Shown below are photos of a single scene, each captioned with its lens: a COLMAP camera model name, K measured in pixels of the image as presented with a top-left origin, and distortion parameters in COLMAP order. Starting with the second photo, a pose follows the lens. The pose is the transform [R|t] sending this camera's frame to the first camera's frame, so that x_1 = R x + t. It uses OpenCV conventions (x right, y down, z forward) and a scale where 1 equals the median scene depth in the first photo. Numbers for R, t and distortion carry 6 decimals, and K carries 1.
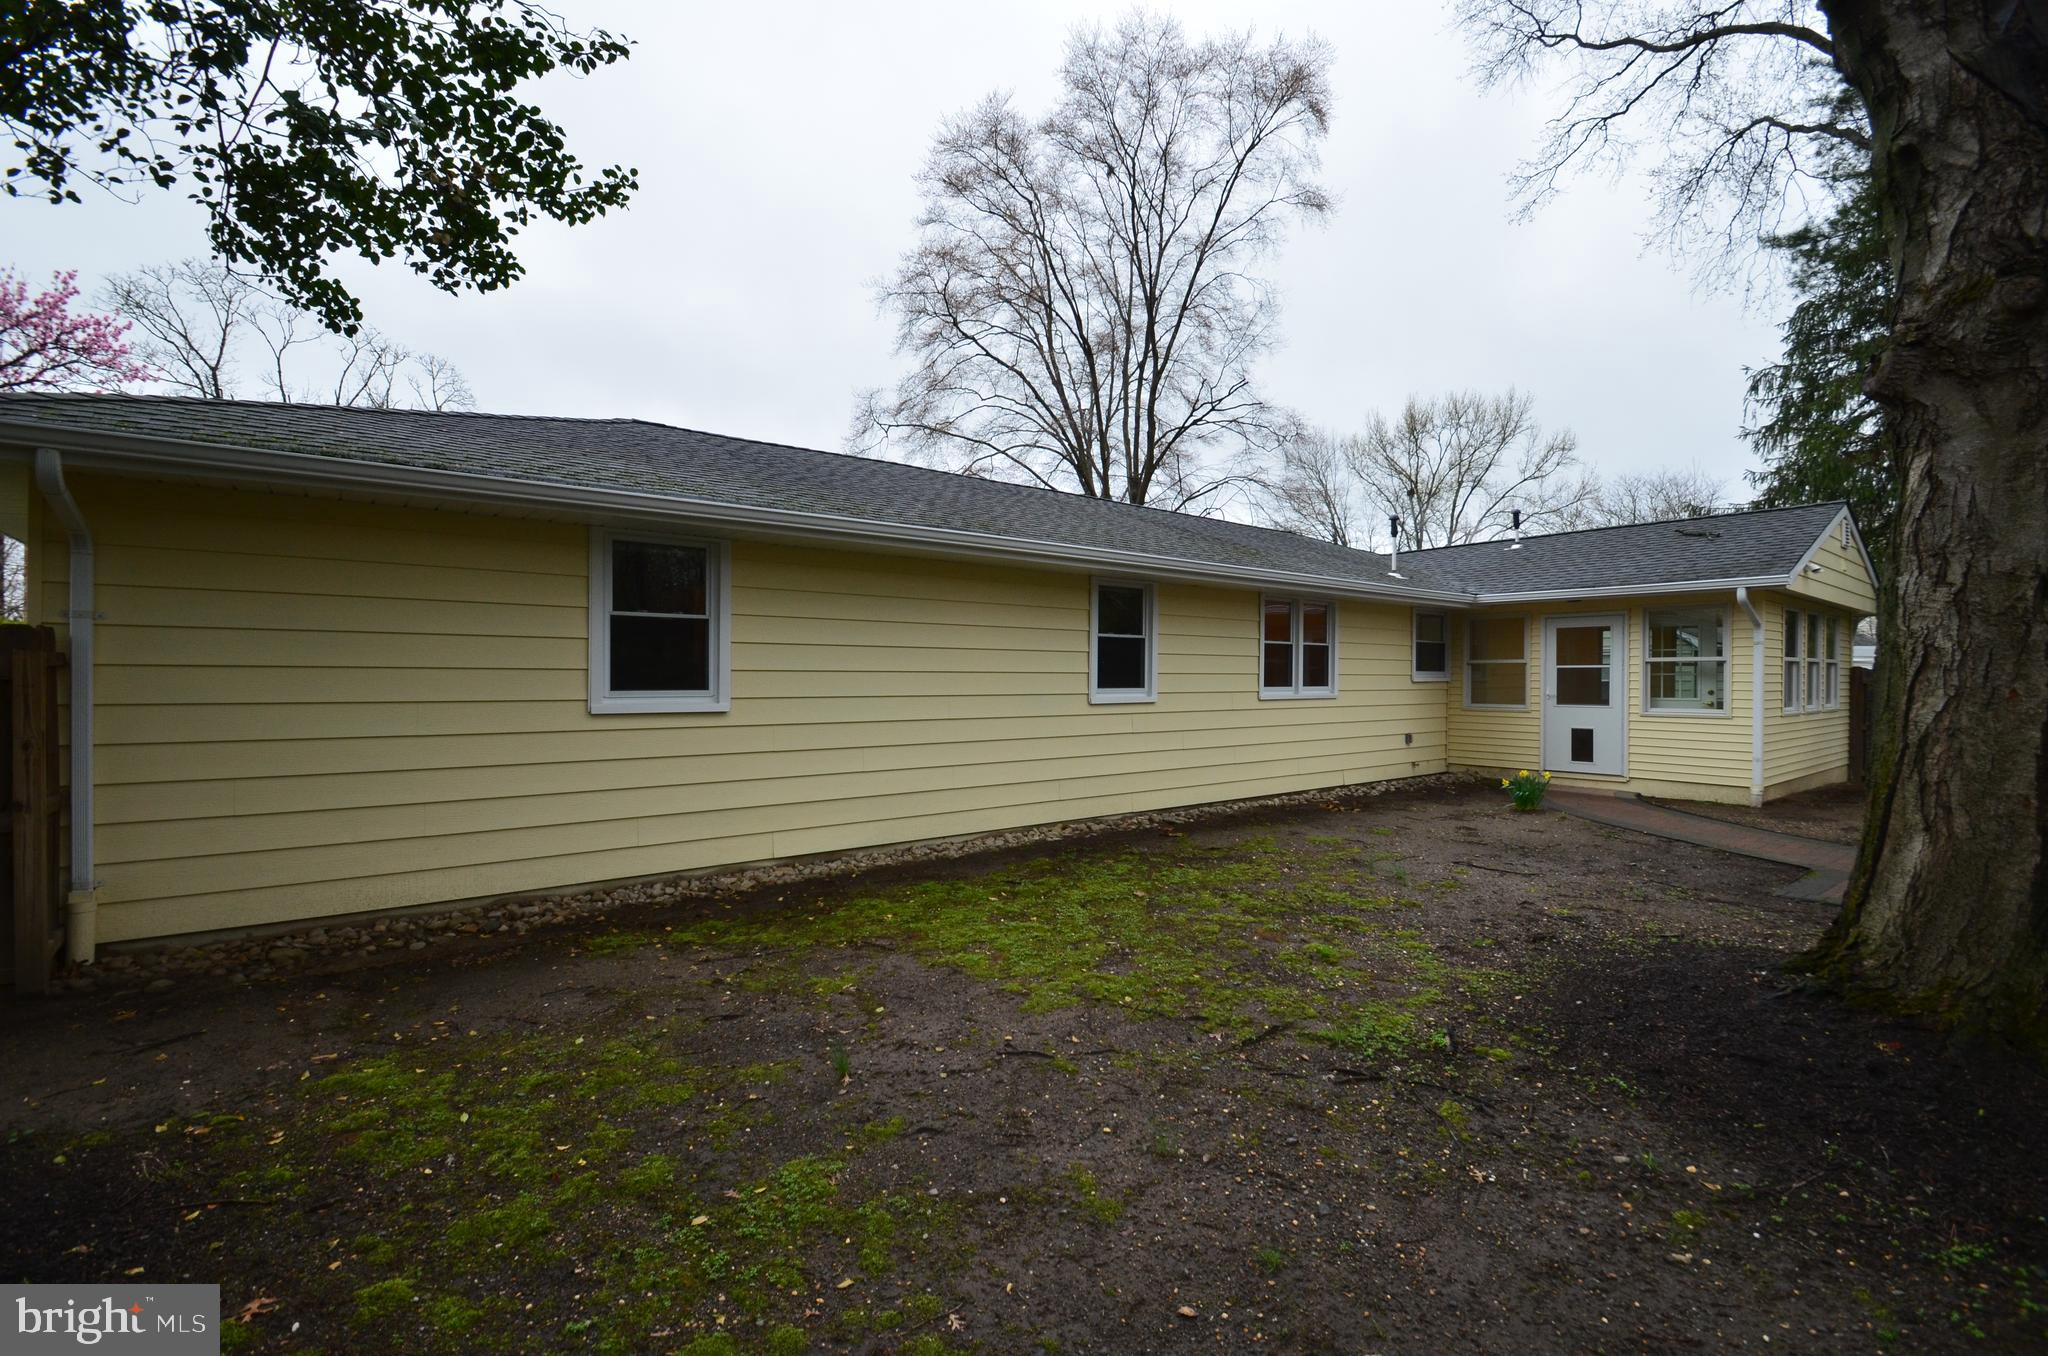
lens RADIAL K [[891.9, 0, 1029.8], [0, 891.9, 680.8], [0, 0, 1]] dist [0.014194, -0.016295]
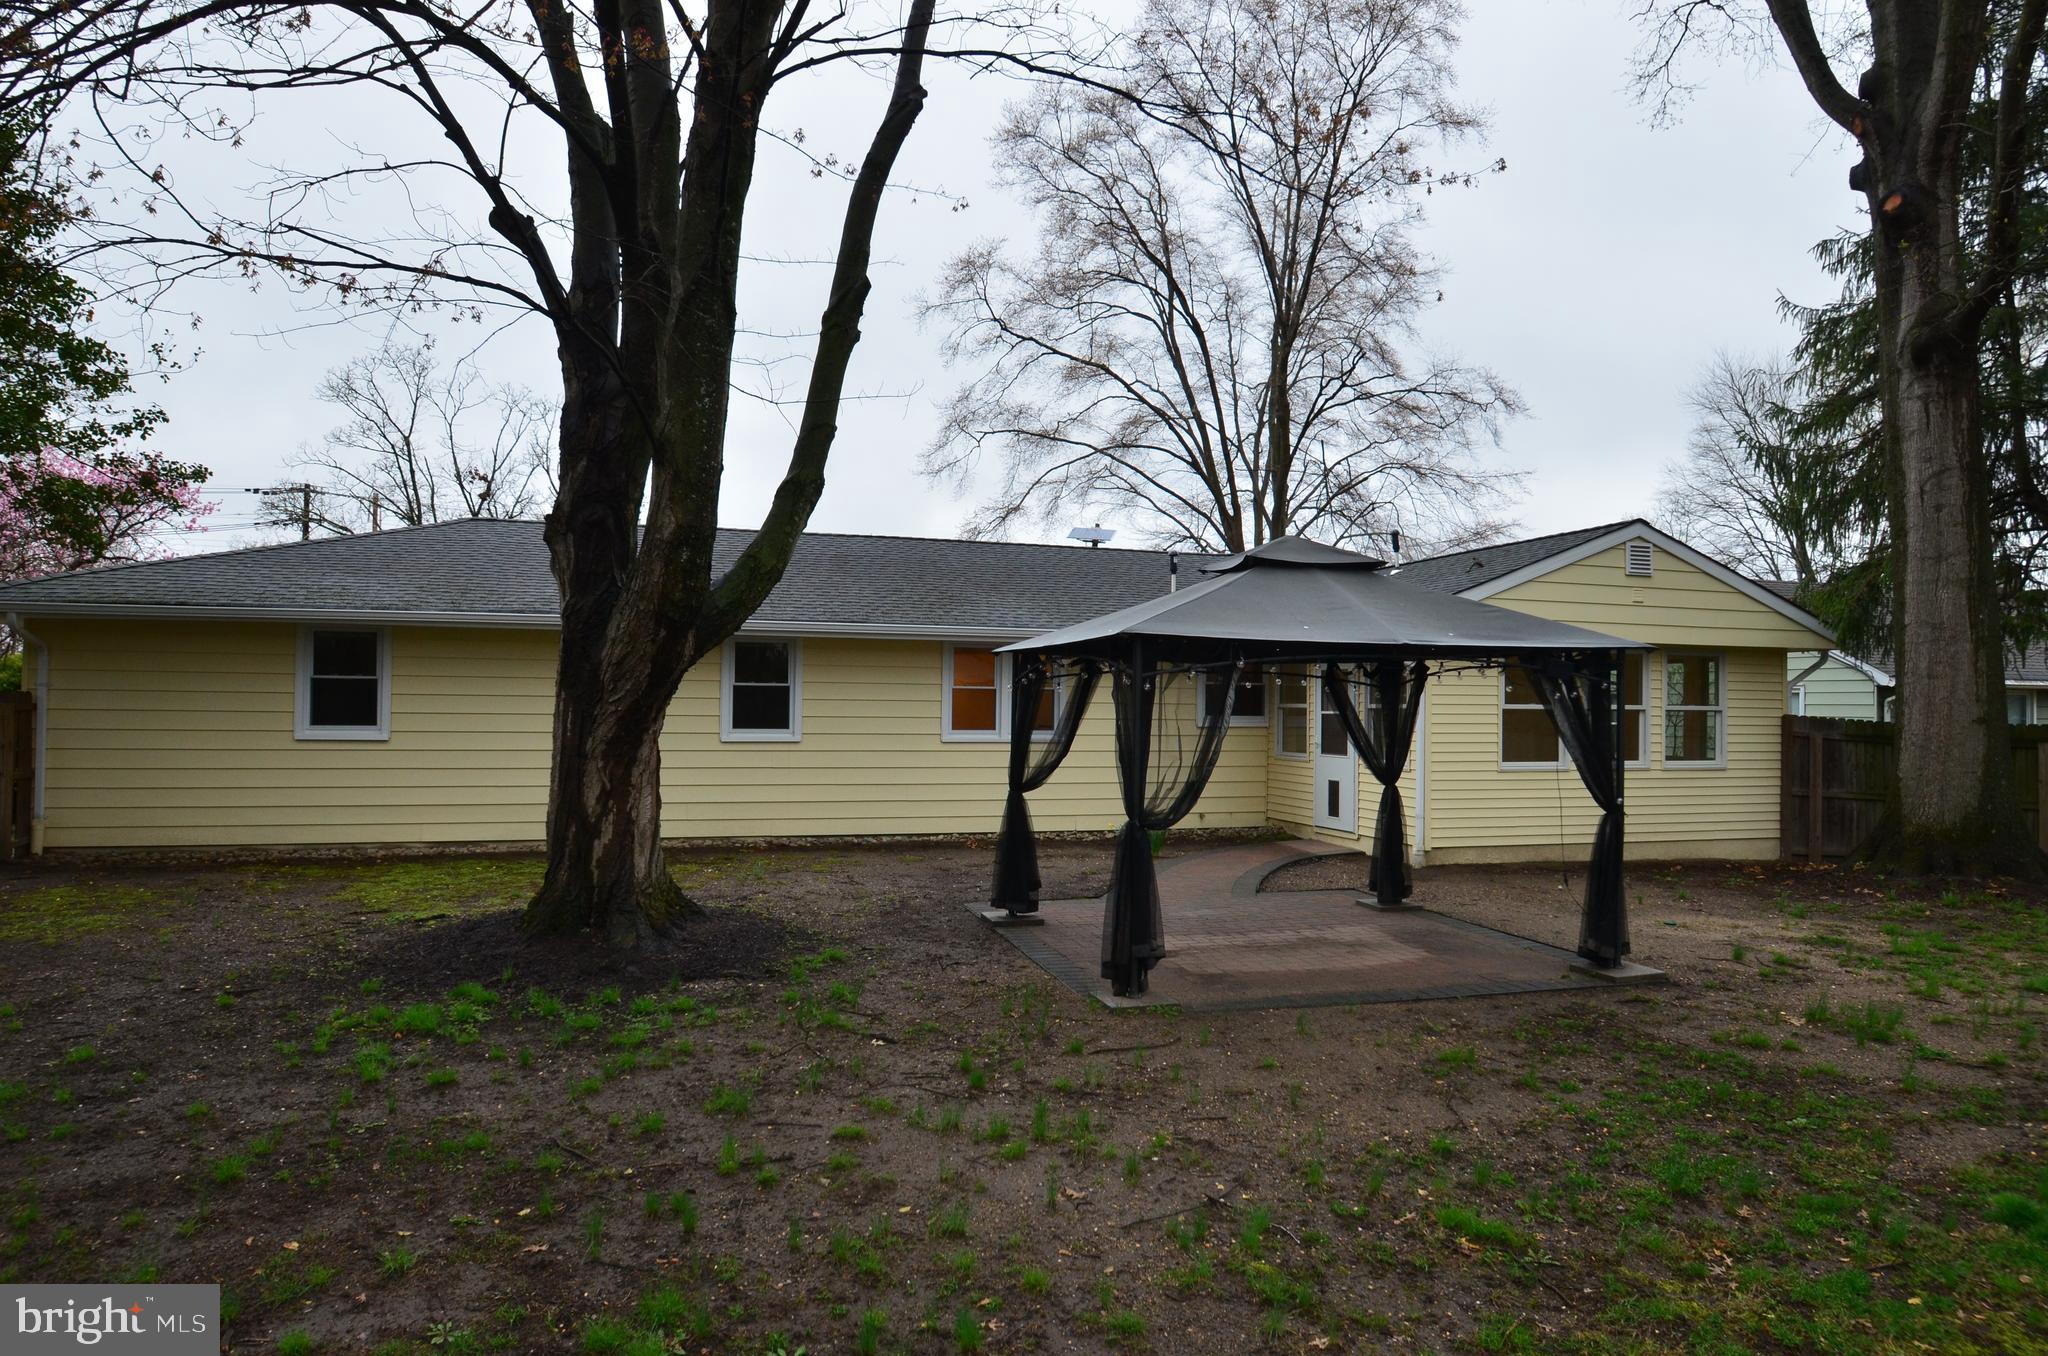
lens RADIAL K [[1215.0, 0, 1024.3], [0, 1215.0, 687.7], [0, 0, 1]] dist [-0.030204, 0.000822]
pose [[0.928470, 0.002387, -0.371399, 1.421871], [-0.010060, 0.999774, -0.018725, -0.027116], [0.371271, 0.021122, 0.928284, -0.490708]]
